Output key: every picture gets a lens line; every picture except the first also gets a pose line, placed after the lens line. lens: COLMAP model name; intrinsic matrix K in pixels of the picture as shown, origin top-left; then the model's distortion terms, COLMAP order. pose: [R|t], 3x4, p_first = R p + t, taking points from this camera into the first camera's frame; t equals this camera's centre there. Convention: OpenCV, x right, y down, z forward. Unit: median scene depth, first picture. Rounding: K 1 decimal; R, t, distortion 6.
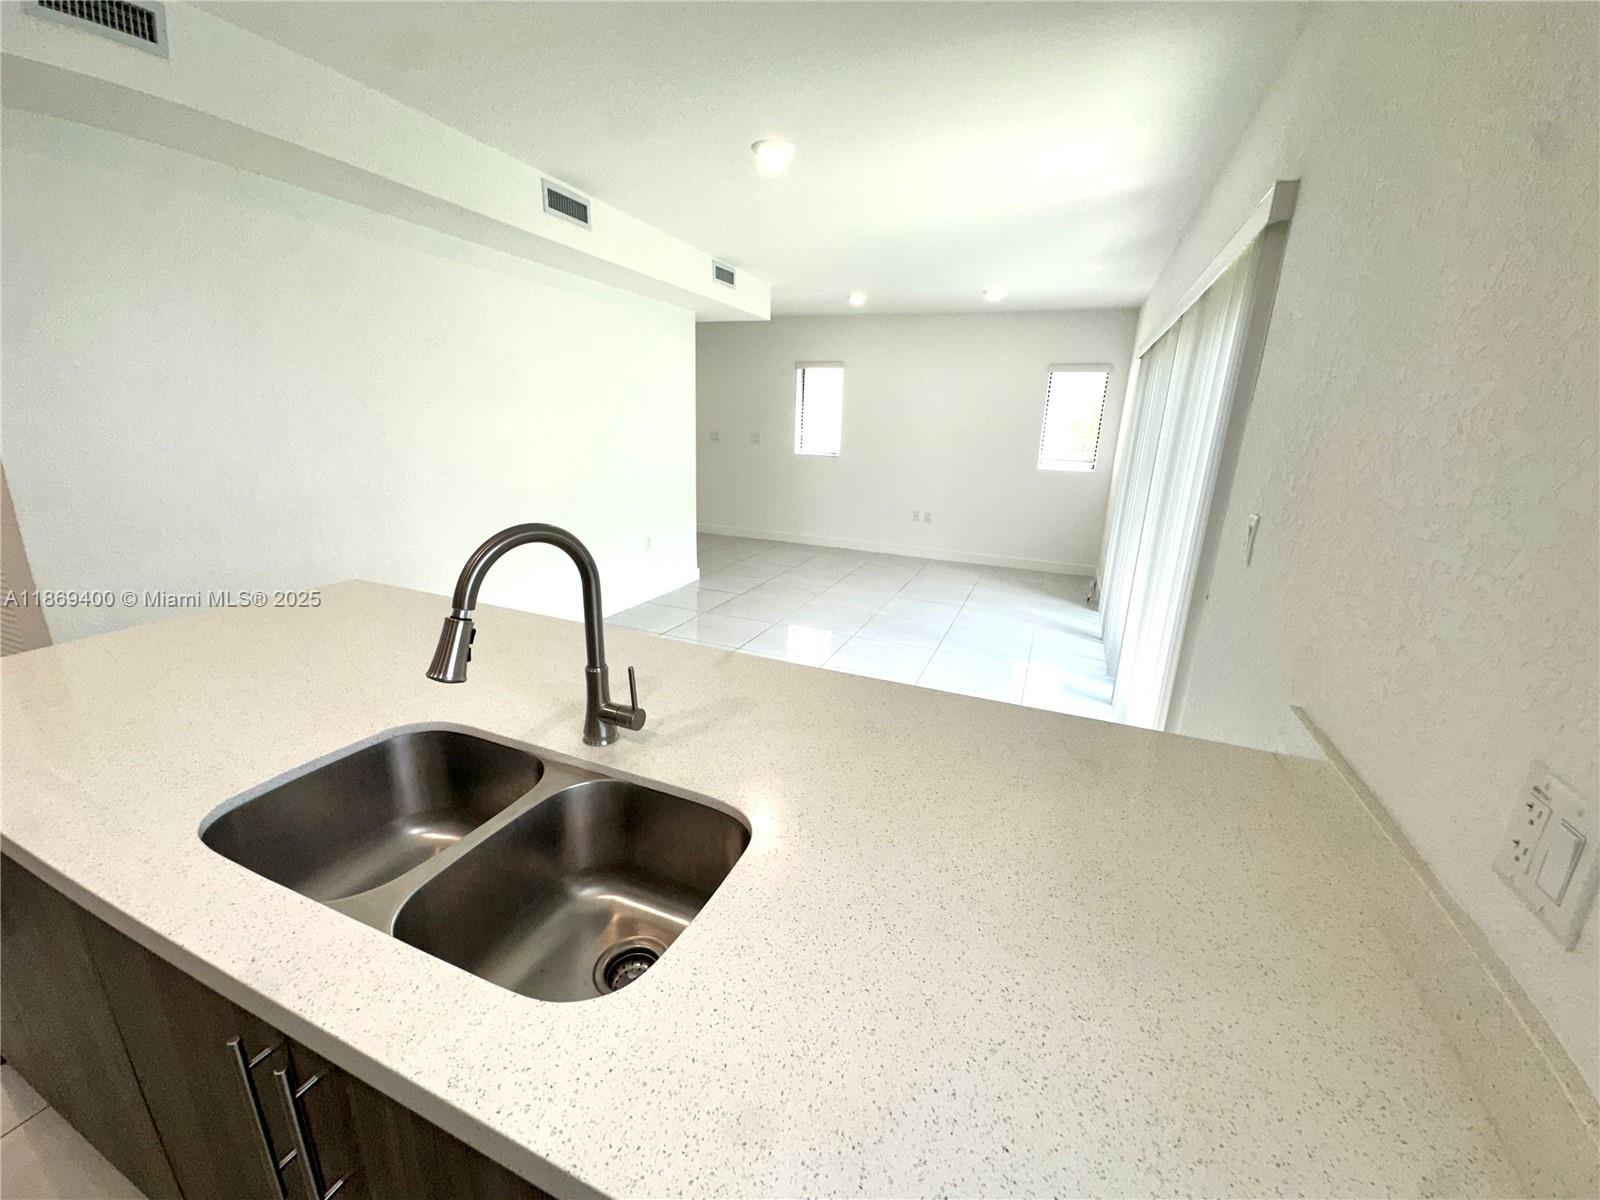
lens RADIAL K [[638.2, 0, 800.0], [0, 638.2, 600.0], [0, 0, 1]] dist [0.001239, 0.000083]
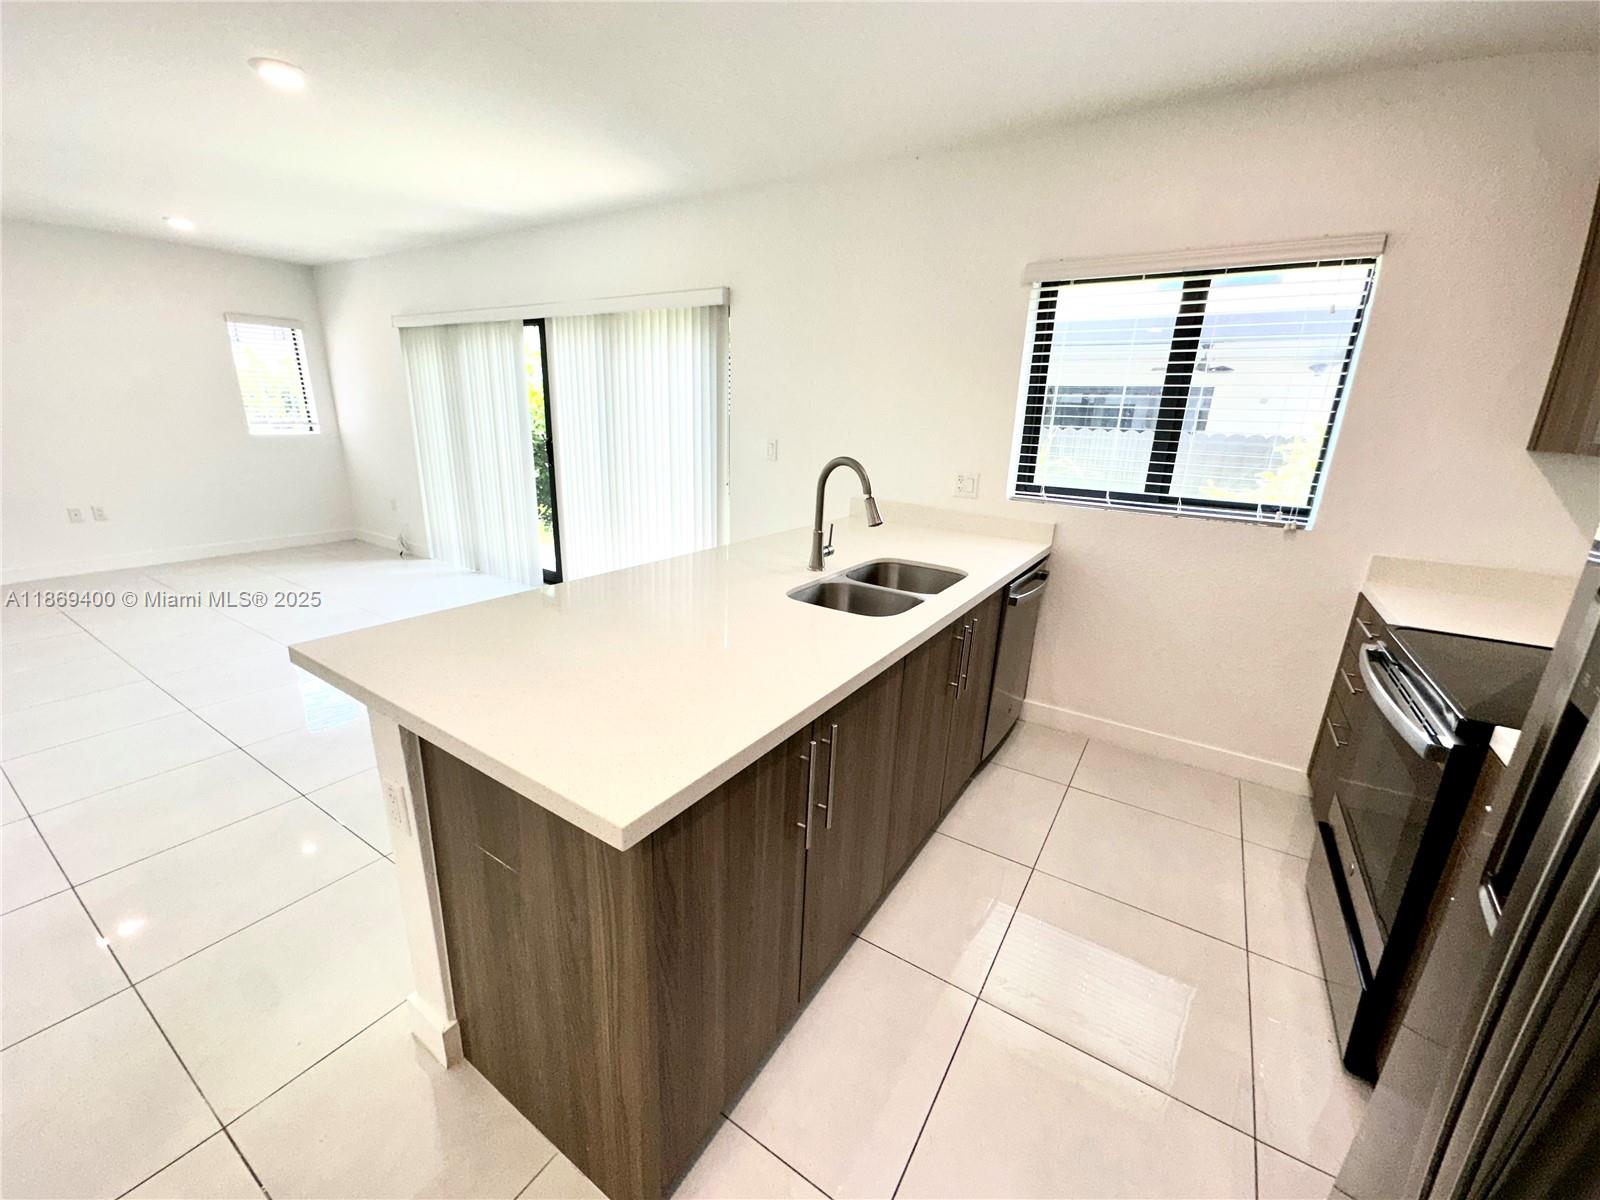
lens RADIAL K [[638.2, 0, 800.0], [0, 638.2, 600.0], [0, 0, 1]] dist [0.001239, 0.000083]
pose [[0.191795, -0.310943, 0.930876, -0.416294], [0.242217, 0.934141, 0.262128, -0.043604], [-0.951076, 0.175199, 0.254479, 0.102269]]
